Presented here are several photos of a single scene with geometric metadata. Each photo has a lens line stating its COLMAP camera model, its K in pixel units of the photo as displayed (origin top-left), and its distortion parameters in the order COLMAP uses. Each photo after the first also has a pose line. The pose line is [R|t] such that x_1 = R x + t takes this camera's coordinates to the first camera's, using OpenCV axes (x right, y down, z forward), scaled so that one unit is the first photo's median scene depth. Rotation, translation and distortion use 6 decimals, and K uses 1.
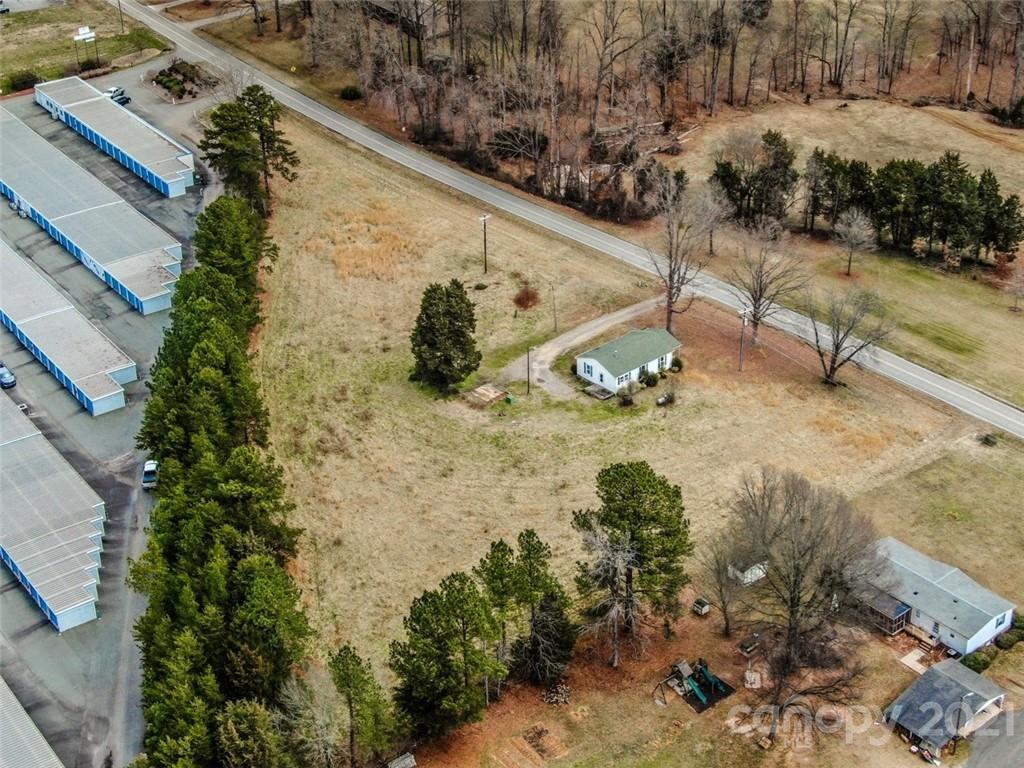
lens RADIAL K [[1627.0, 0, 583.7], [0, 1627.0, 286.4], [0, 0, 1]] dist [0.305258, -1.523885]
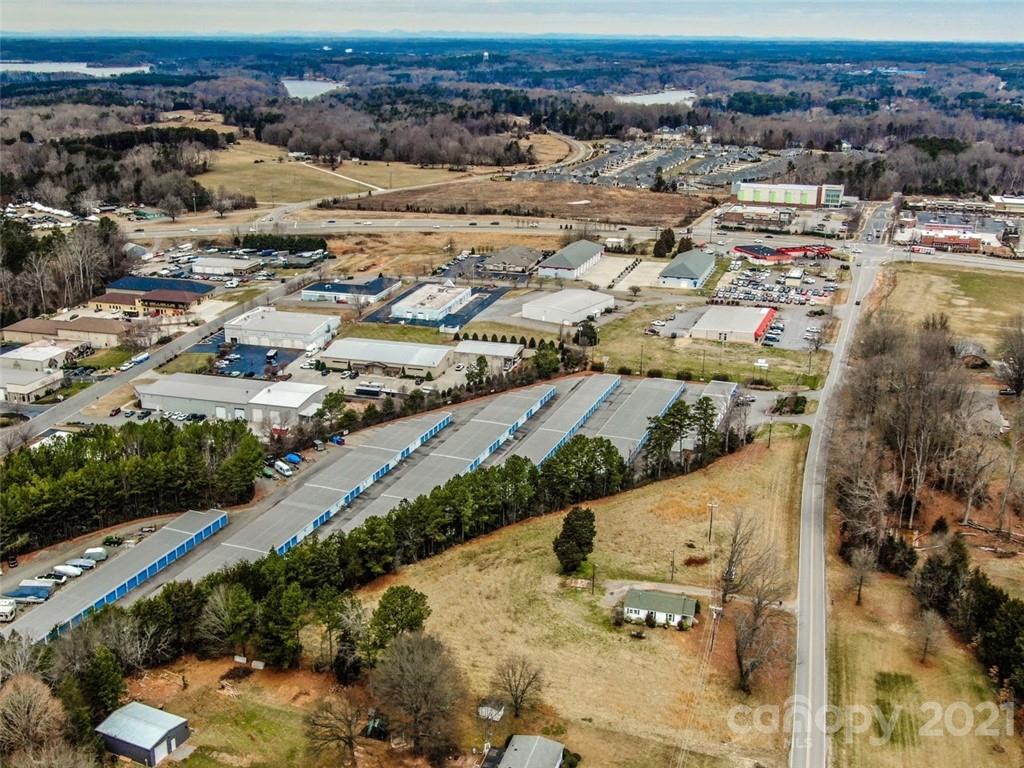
lens RADIAL K [[1080.4, 0, 470.9], [0, 1080.4, 383.7], [0, 0, 1]] dist [-0.006564, -0.002238]
pose [[0.498805, 0.263096, -0.825818, 0.687339], [-0.389446, 0.919244, 0.057630, -0.128698], [0.774290, 0.292866, 0.560985, 0.275288]]
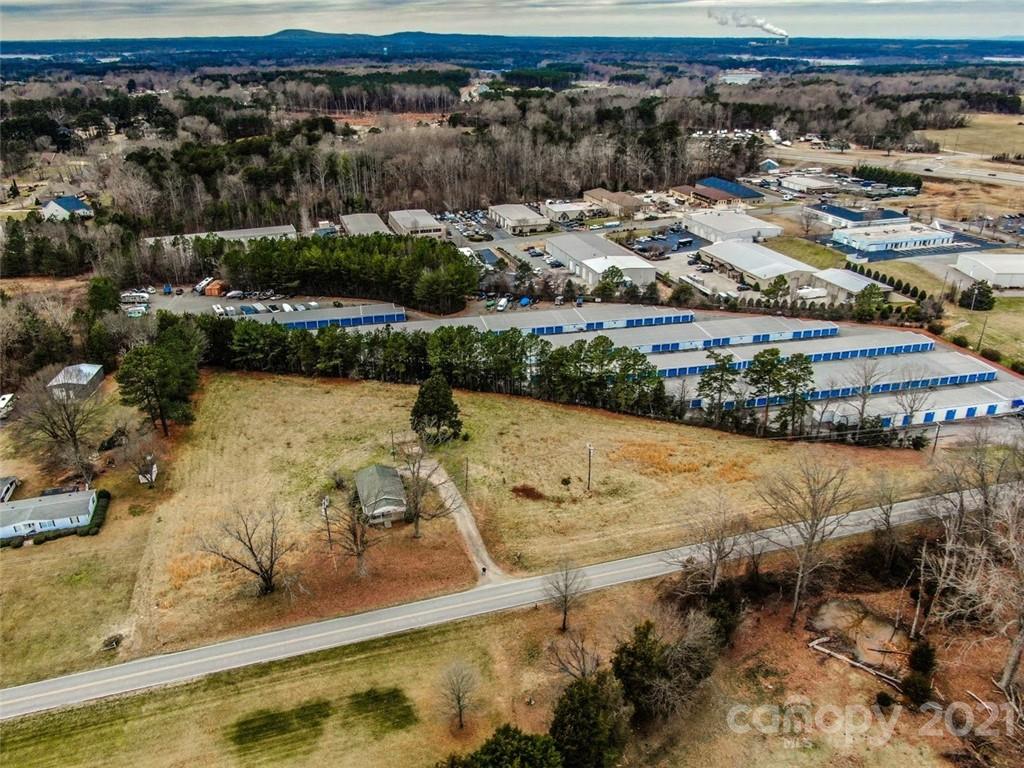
lens RADIAL K [[730.6, 0, 518.9], [0, 730.6, 381.1], [0, 0, 1]] dist [-0.029343, 0.002965]
pose [[-0.419865, 0.386626, -0.821118, 0.440754], [-0.404898, 0.729909, 0.550718, -0.402976], [0.812263, 0.563696, -0.149919, 1.133788]]
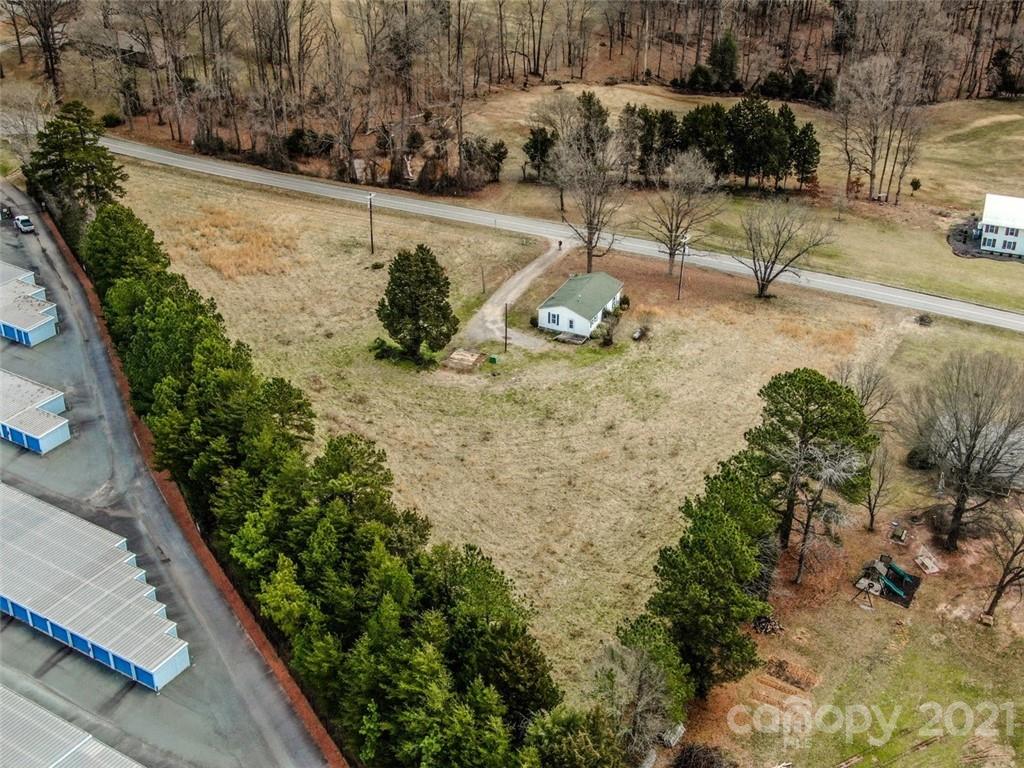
lens RADIAL K [[1253.0, 0, 512.0], [0, 1253.0, 384.0], [0, 0, 1]] dist [0.018318, -0.062965]
pose [[0.936430, -0.168256, 0.307879, -0.262102], [0.150220, 0.985283, 0.081557, 0.023755], [-0.317070, -0.030123, 0.947924, 0.275272]]
